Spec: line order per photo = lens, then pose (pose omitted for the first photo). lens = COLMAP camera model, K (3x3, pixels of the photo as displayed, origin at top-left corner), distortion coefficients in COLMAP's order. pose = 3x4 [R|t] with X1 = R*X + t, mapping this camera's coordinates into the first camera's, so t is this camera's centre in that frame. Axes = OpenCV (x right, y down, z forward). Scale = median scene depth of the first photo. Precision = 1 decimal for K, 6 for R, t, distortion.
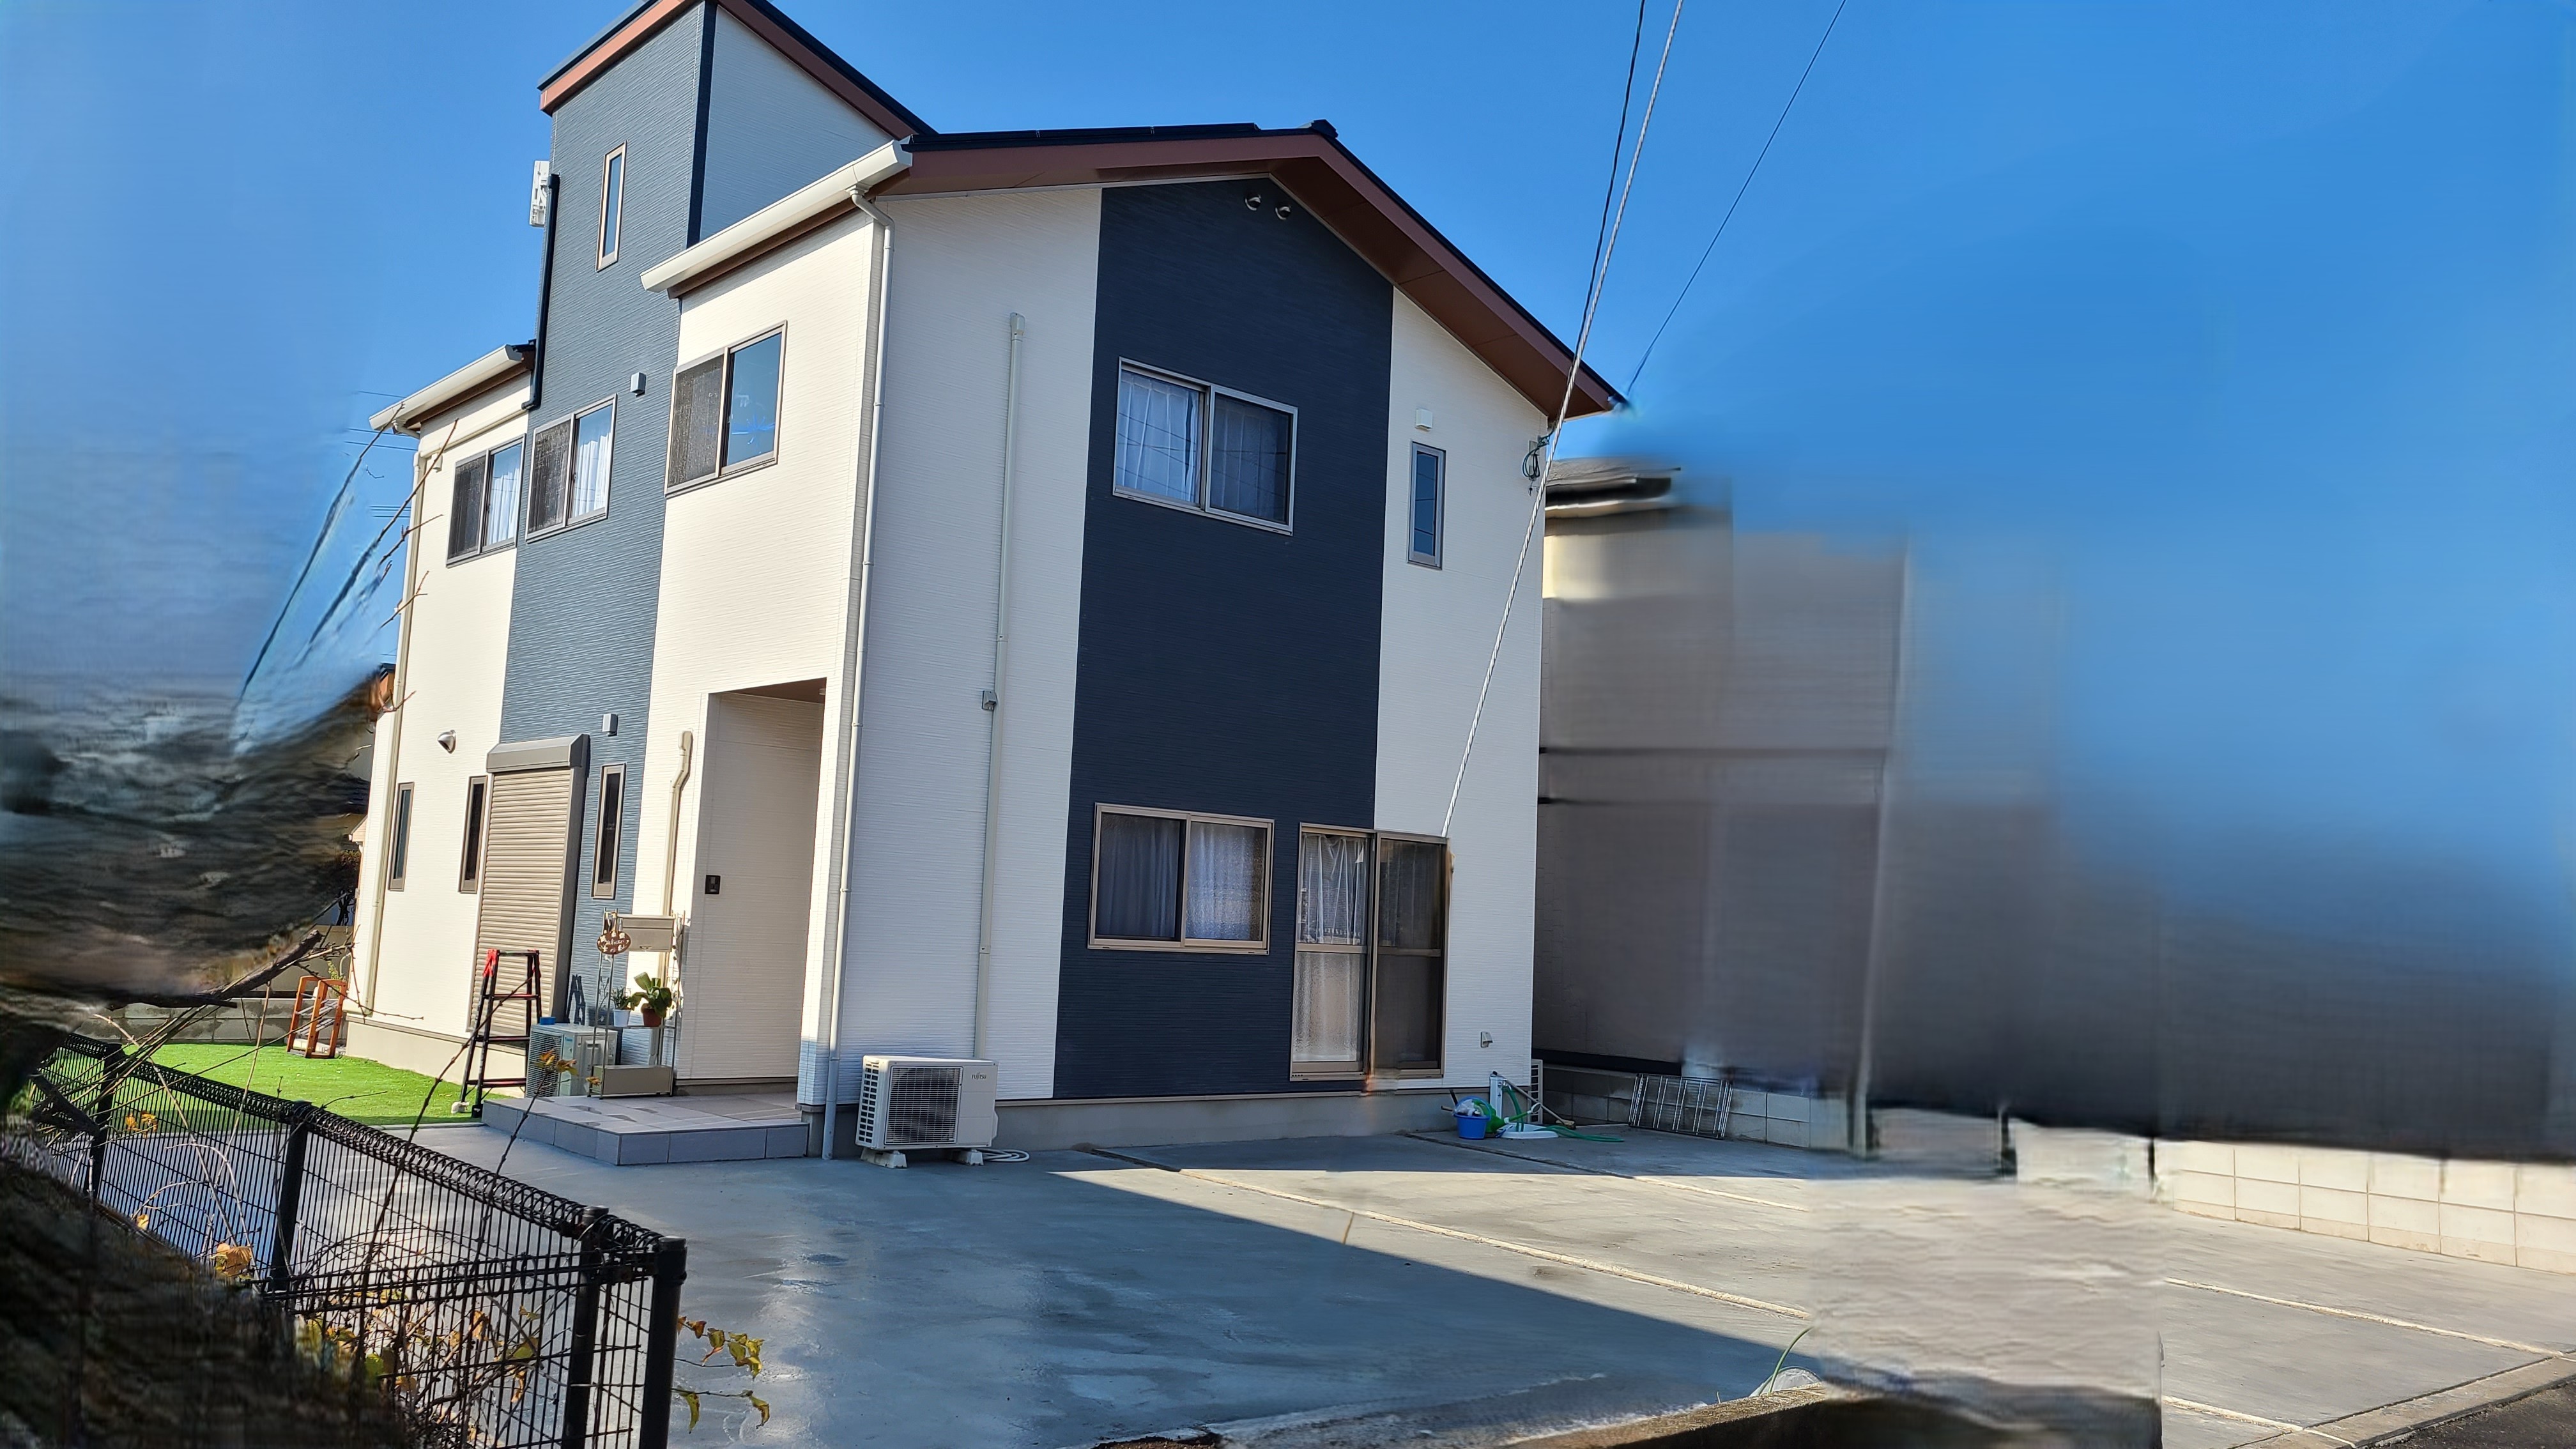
lens RADIAL K [[1913.1, 0, 1246.4], [0, 1913.1, 714.8], [0, 0, 1]] dist [0.063832, -0.047879]
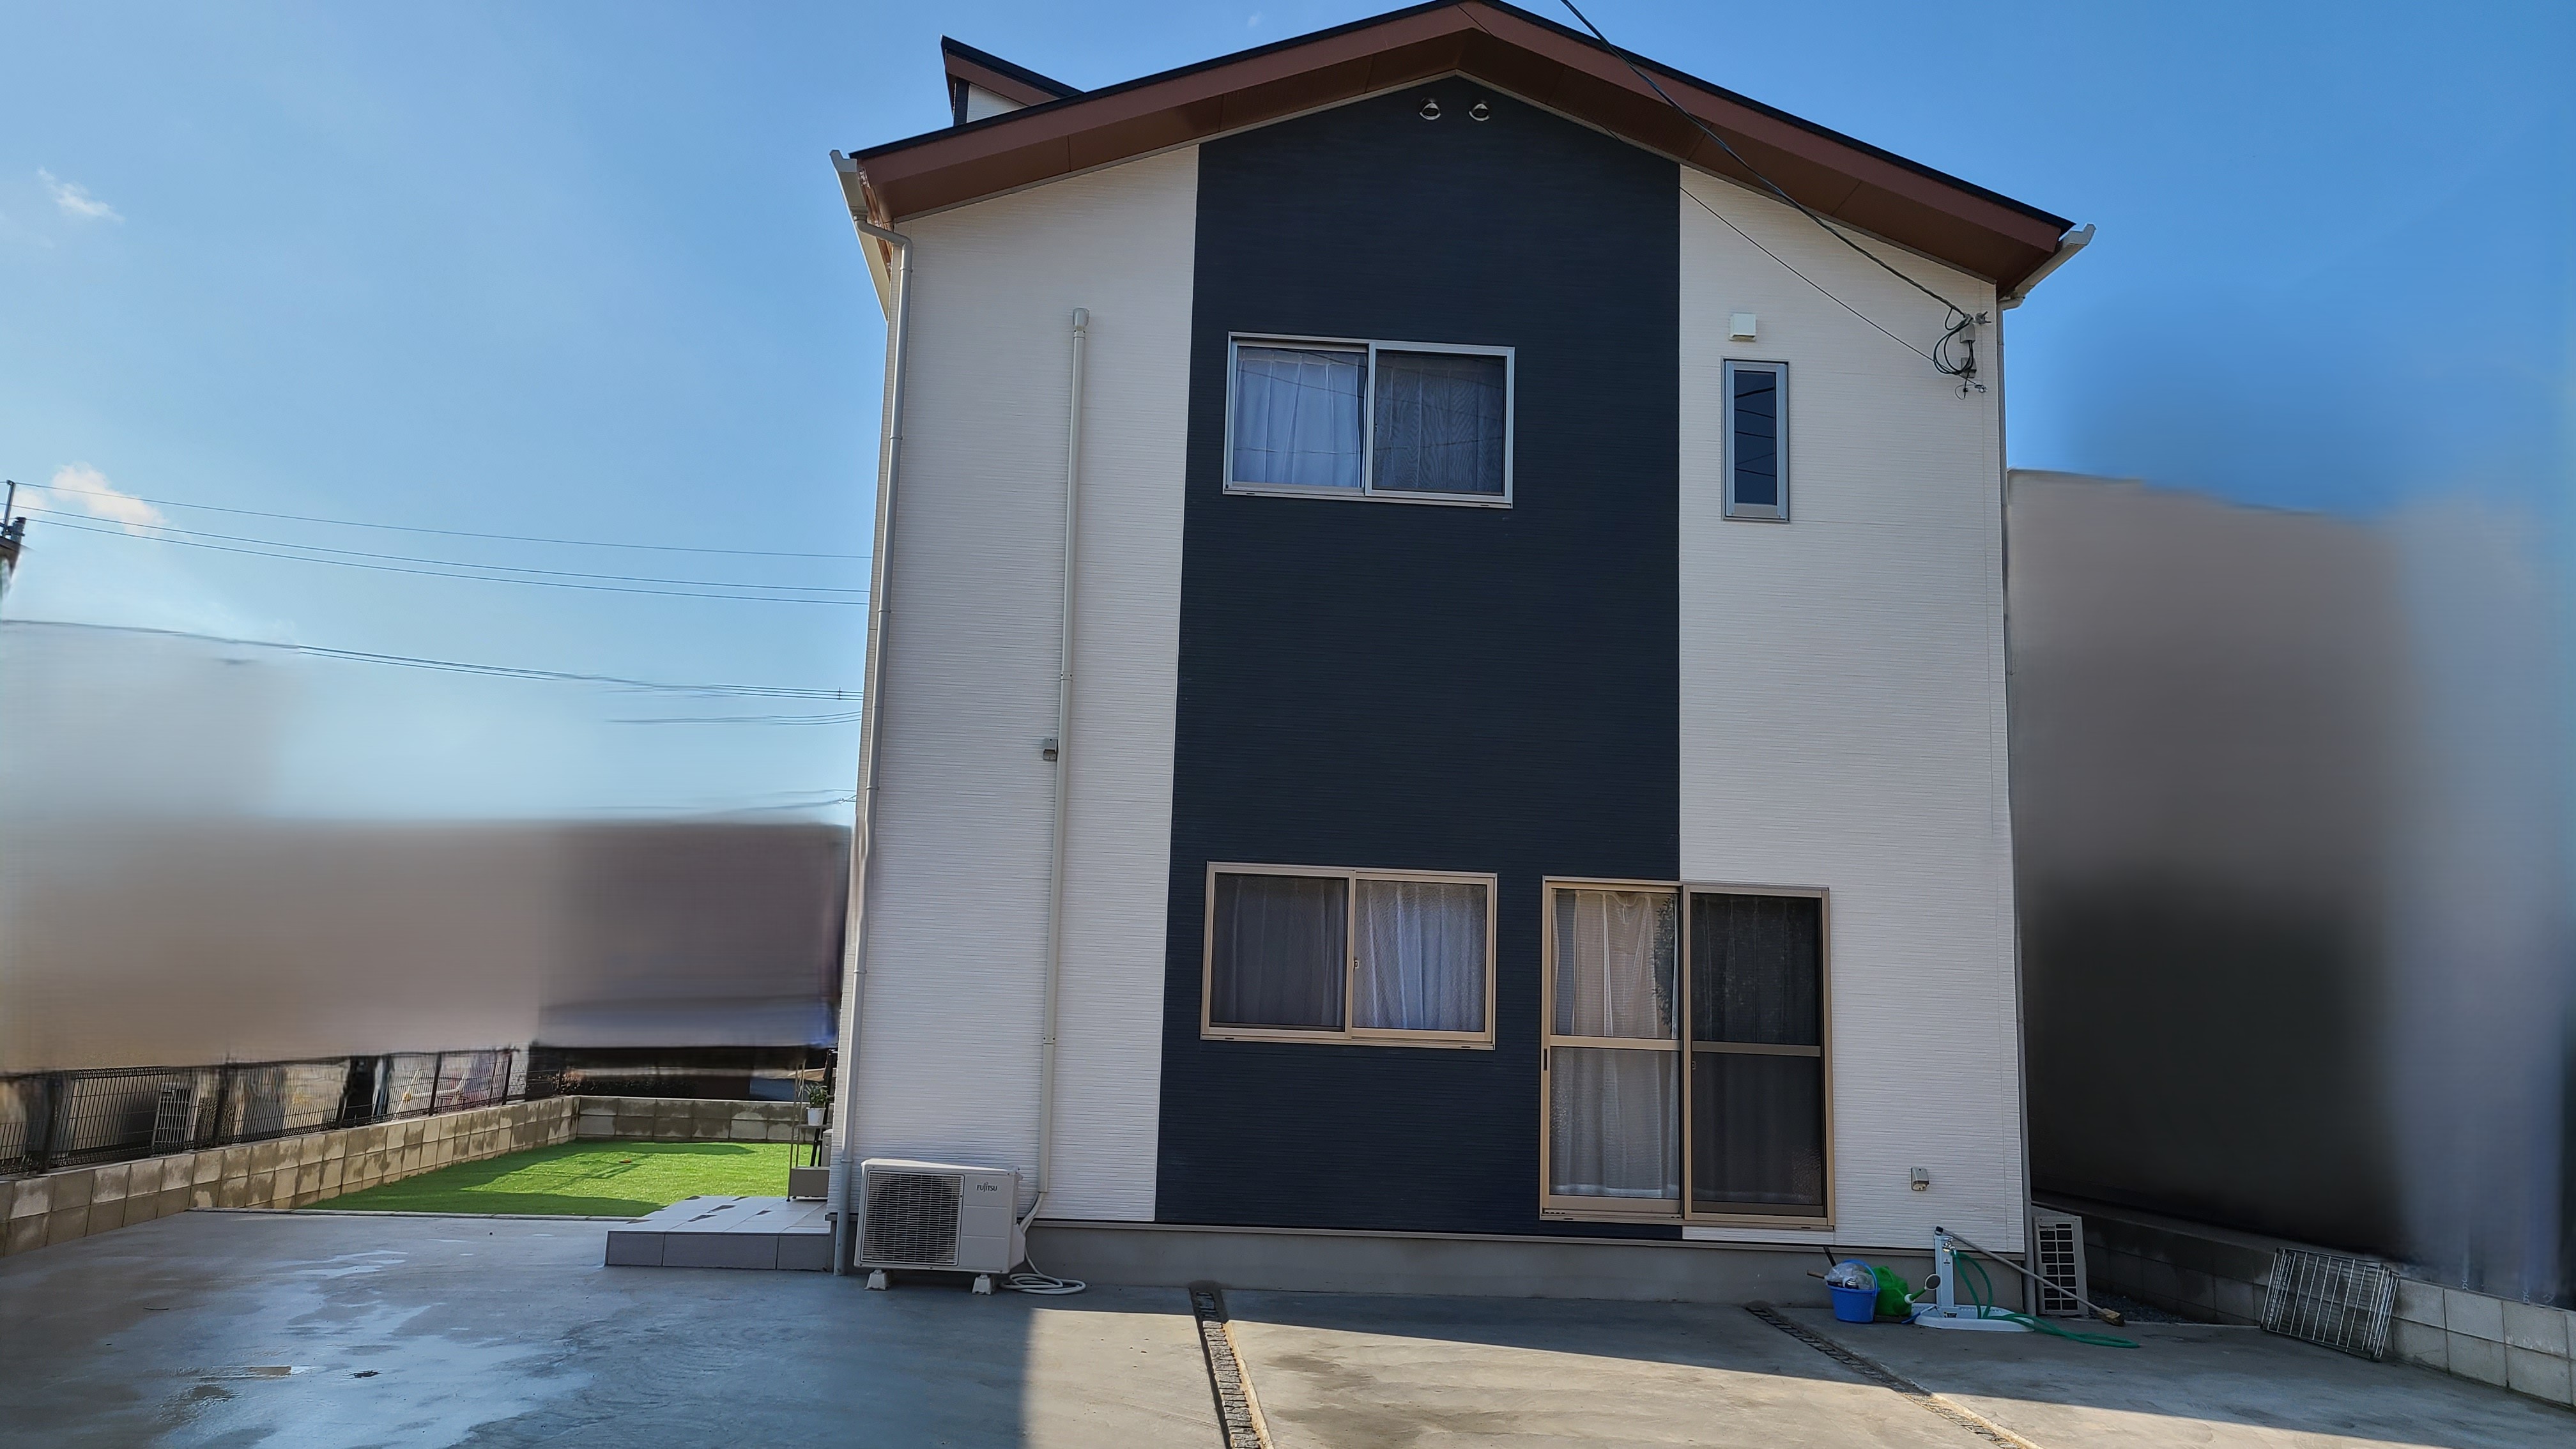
lens RADIAL K [[1913.1, 0, 1246.4], [0, 1913.1, 714.8], [0, 0, 1]] dist [0.063832, -0.047879]
pose [[0.791896, -0.113045, -0.600102, 0.409886], [0.068390, 0.992951, -0.096800, 0.059901], [0.606815, 0.035614, 0.794045, 0.326940]]
